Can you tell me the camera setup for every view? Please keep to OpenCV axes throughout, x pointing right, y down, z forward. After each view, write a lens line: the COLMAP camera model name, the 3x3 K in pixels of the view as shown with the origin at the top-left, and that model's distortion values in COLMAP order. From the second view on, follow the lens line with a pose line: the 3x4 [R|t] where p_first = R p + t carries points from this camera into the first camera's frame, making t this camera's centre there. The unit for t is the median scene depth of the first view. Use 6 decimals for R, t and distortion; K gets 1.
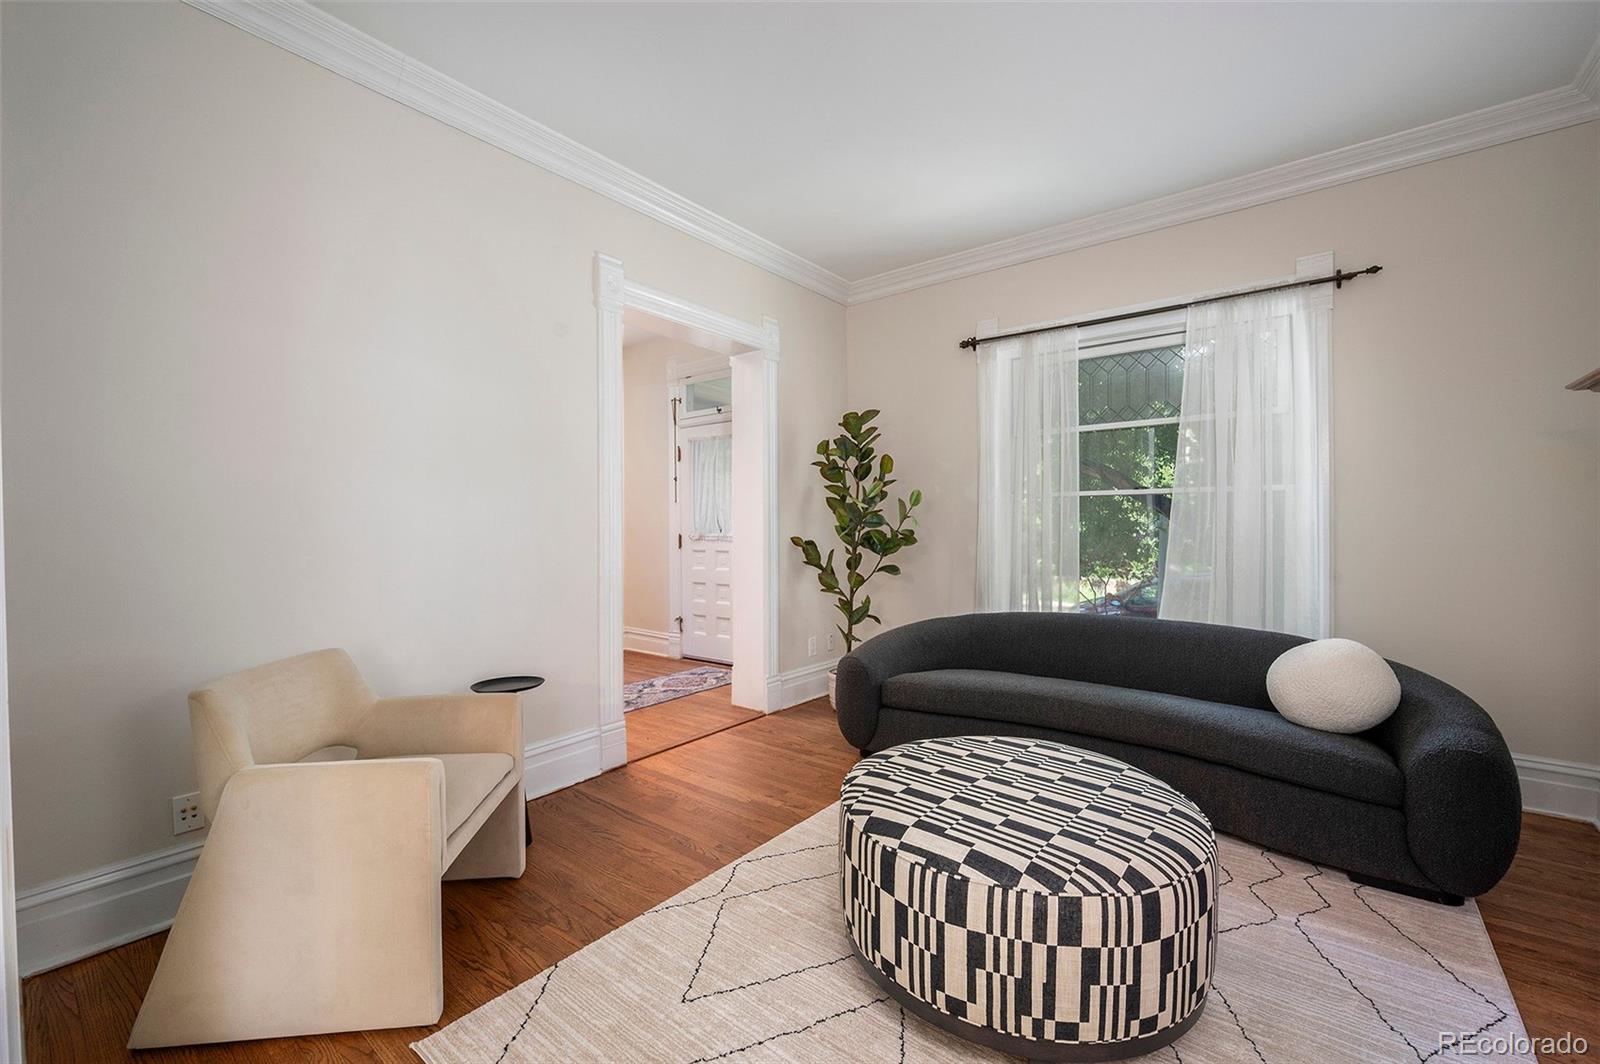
lens RADIAL K [[662.7, 0, 798.0], [0, 662.7, 536.3], [0, 0, 1]] dist [-0.003203, -0.000274]
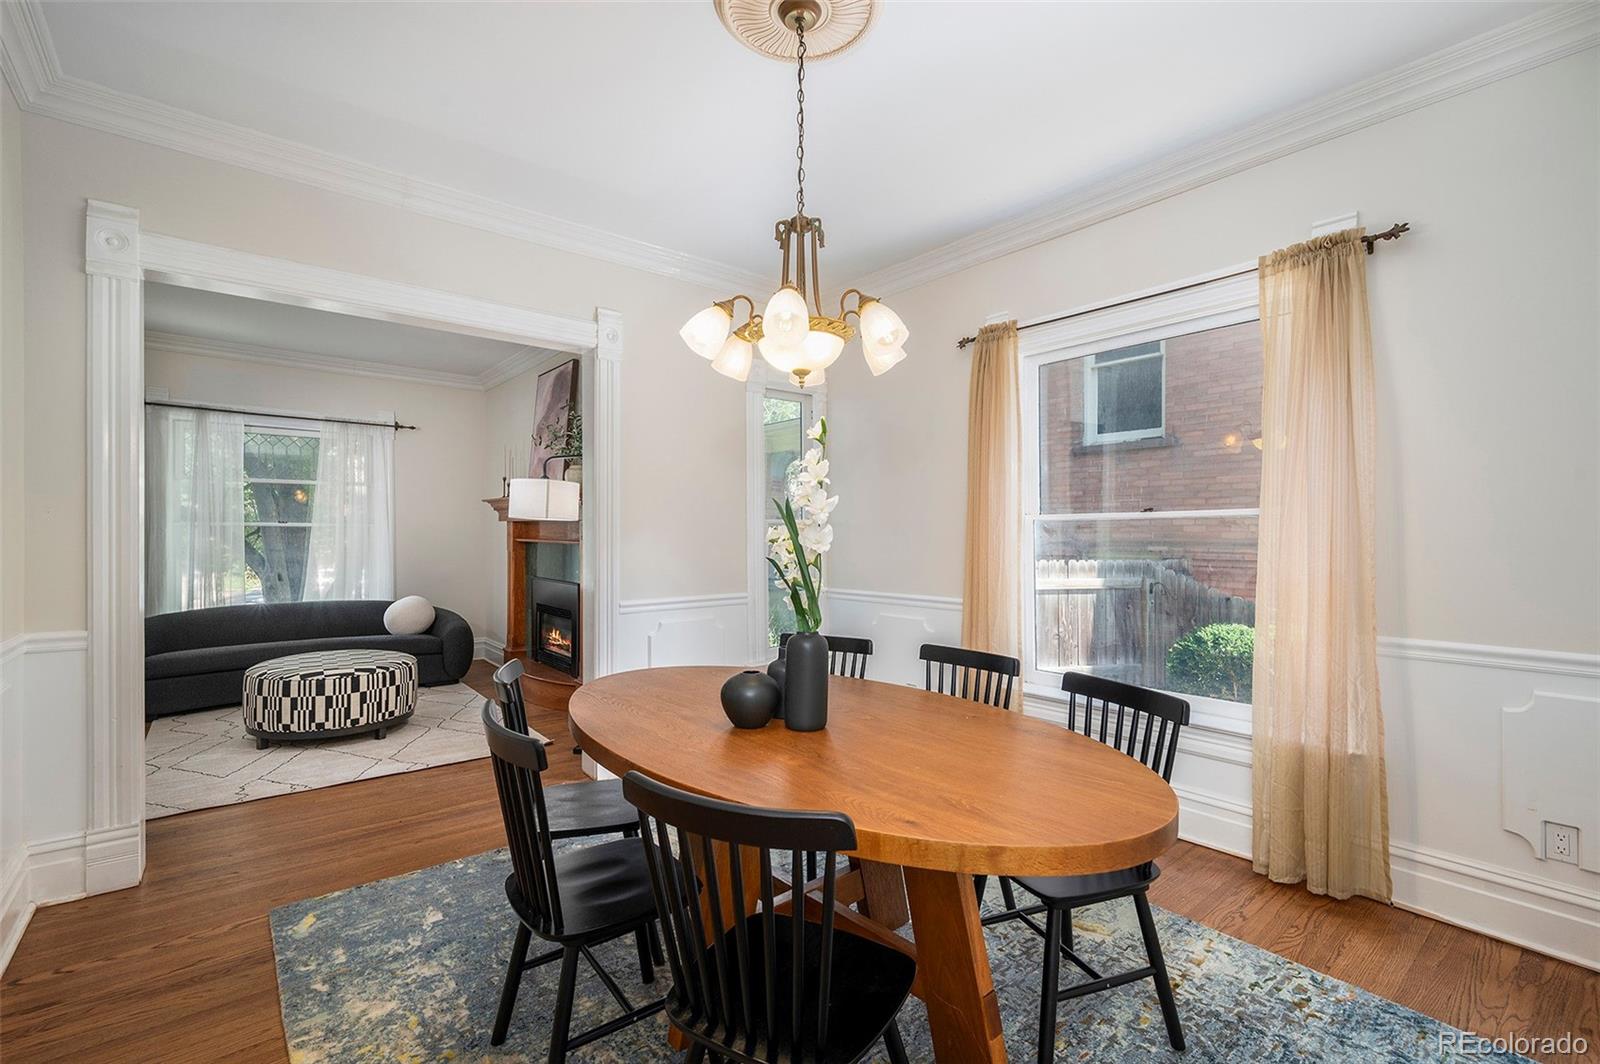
lens RADIAL K [[716.6, 0, 798.5], [0, 716.6, 533.4], [0, 0, 1]] dist [-0.001853, -0.000518]
pose [[0.224173, 0.003379, 0.974543, -2.192001], [0.010761, 0.999924, -0.005943, -0.058061], [-0.974490, 0.011819, 0.224120, -1.464482]]
